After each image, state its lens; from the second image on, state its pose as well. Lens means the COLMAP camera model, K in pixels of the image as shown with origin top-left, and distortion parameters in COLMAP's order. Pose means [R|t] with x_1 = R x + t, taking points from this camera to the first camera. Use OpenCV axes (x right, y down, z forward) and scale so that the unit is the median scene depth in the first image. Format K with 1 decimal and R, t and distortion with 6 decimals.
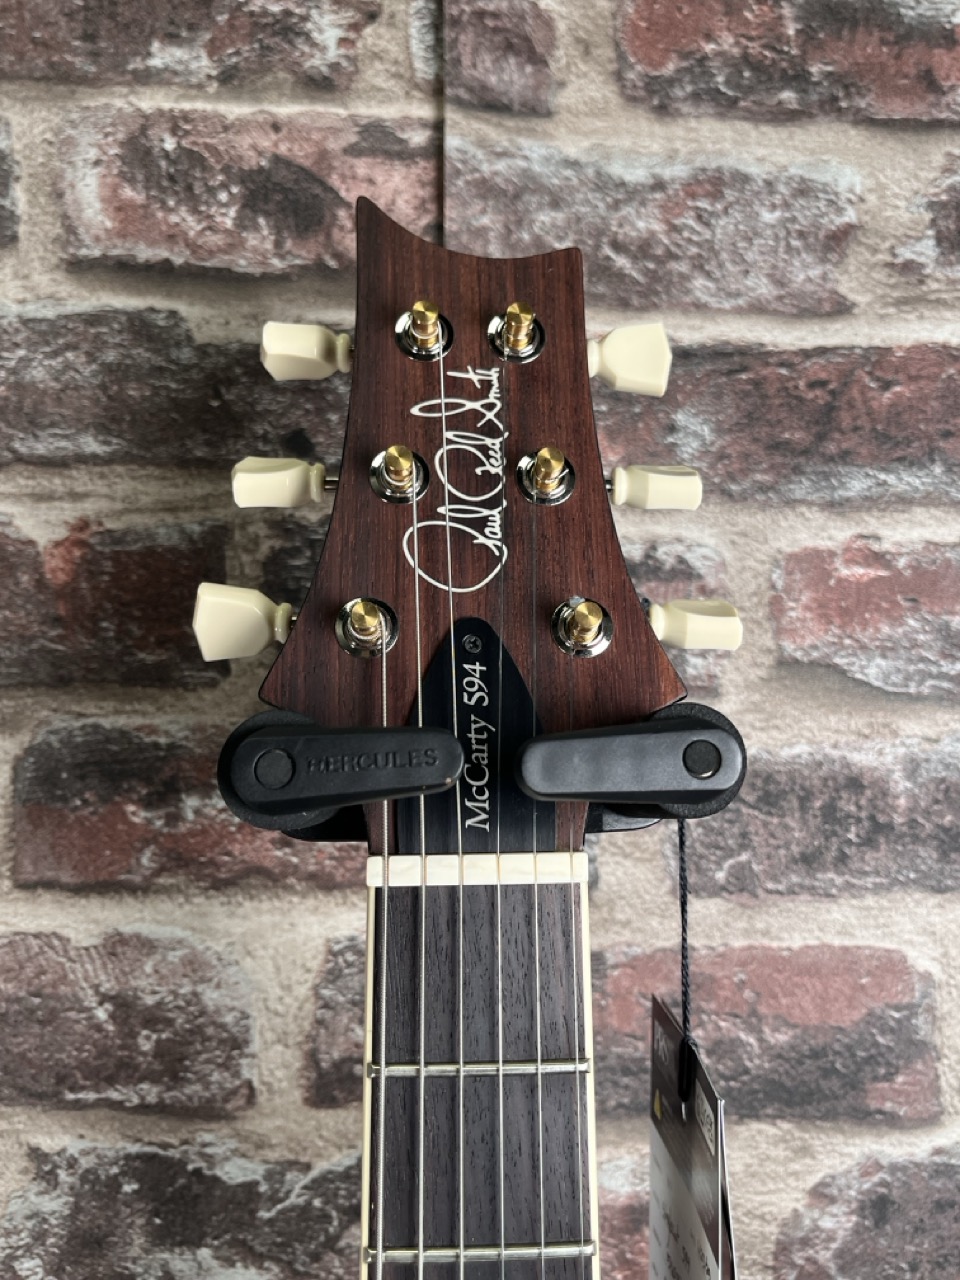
lens RADIAL K [[1108.2, 0, 493.4], [0, 1108.2, 641.5], [0, 0, 1]] dist [0.038512, -0.049970]
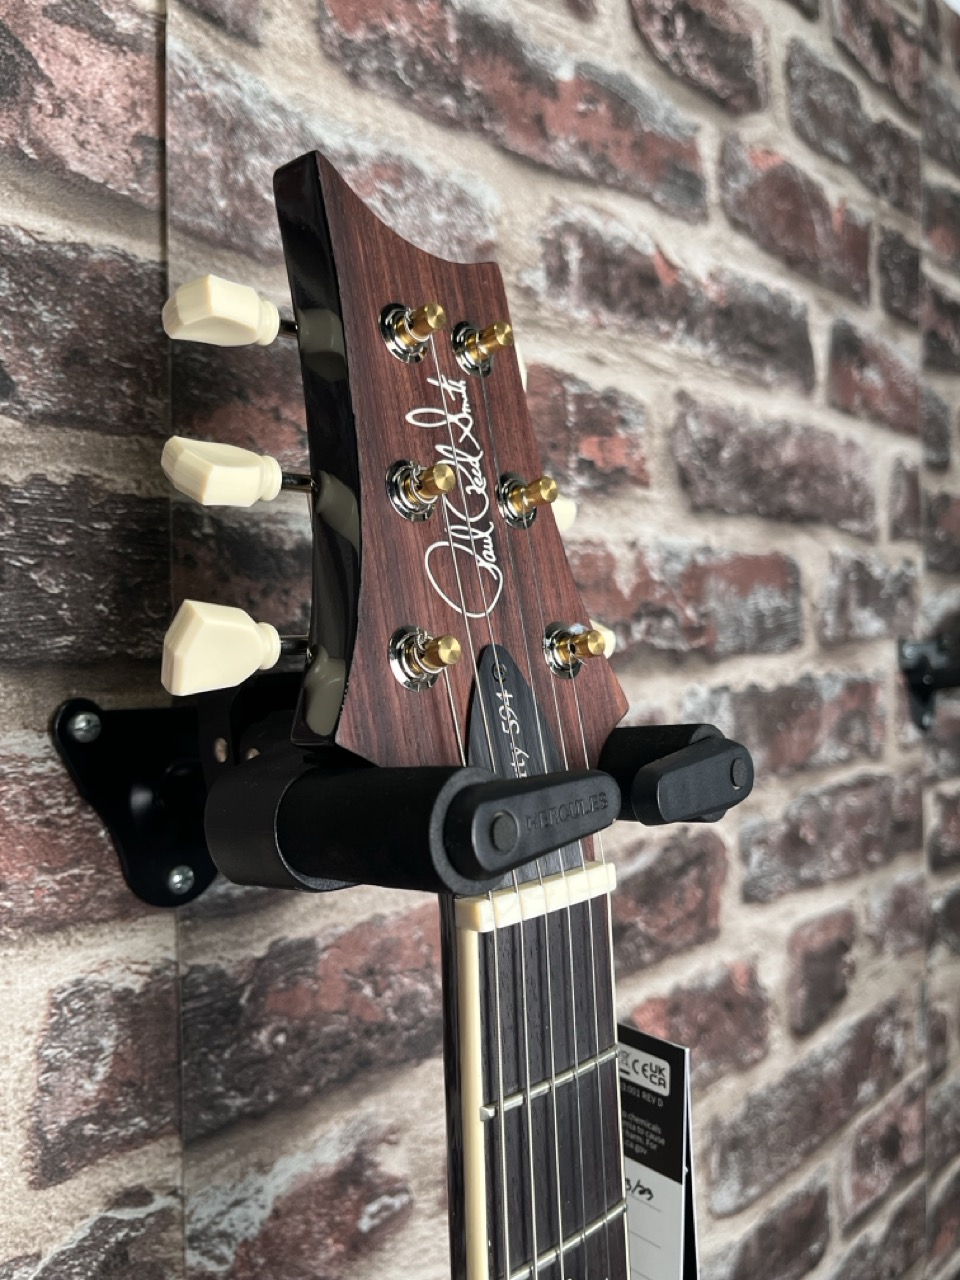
lens RADIAL K [[1108.2, 0, 473.5], [0, 1108.2, 645.6], [0, 0, 1]] dist [0.038512, -0.049970]
pose [[0.740565, -0.023681, 0.671568, -0.457319], [-0.034015, 0.996777, 0.072659, -0.060337], [-0.671124, -0.076652, 0.737372, 0.183085]]
